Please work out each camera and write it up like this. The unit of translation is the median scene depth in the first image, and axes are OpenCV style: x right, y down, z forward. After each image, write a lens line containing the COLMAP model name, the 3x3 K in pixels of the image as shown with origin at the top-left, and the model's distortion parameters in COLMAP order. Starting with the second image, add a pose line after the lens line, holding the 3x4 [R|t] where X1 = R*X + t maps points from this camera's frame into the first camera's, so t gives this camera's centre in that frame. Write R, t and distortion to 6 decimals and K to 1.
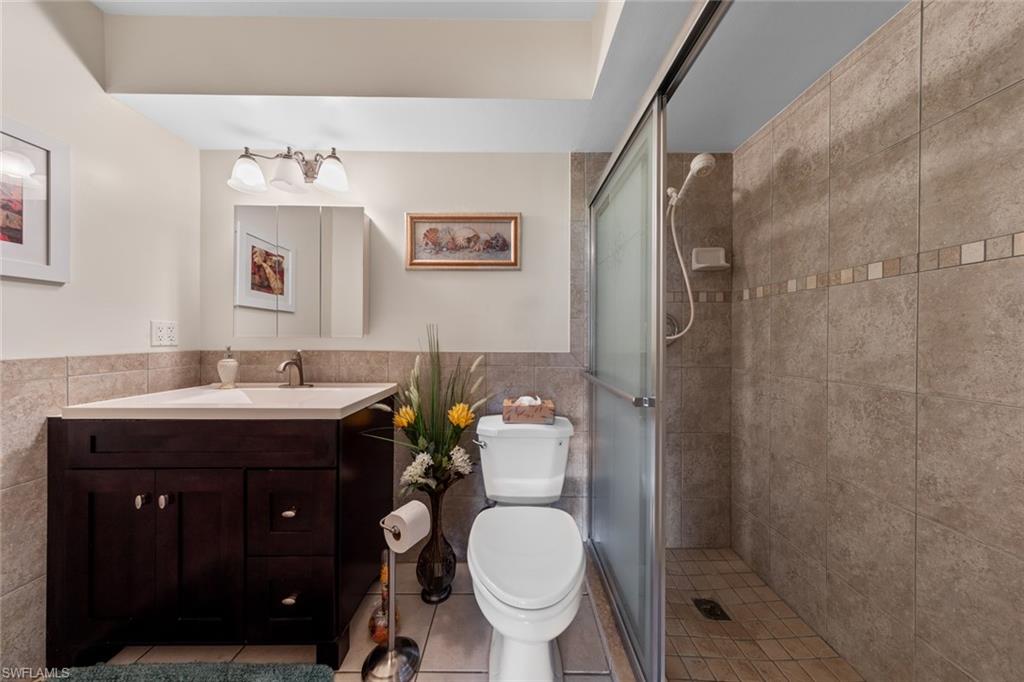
lens RADIAL K [[316.5, 0, 514.8], [0, 316.5, 338.1], [0, 0, 1]] dist [-0.000841, -0.000700]
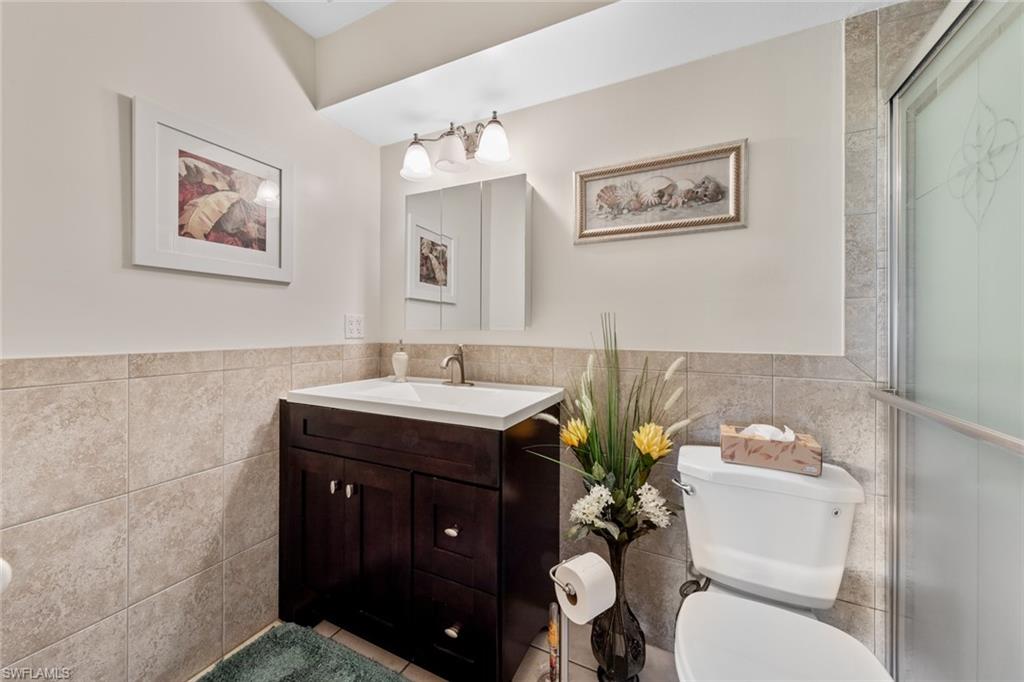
lens RADIAL K [[380.6, 0, 513.7], [0, 380.6, 332.5], [0, 0, 1]] dist [-0.025129, -0.000173]
pose [[0.897081, 0.003161, -0.441855, -0.076872], [-0.001730, 0.999992, 0.003642, 0.000057], [0.441863, -0.002503, 0.897079, 0.108200]]
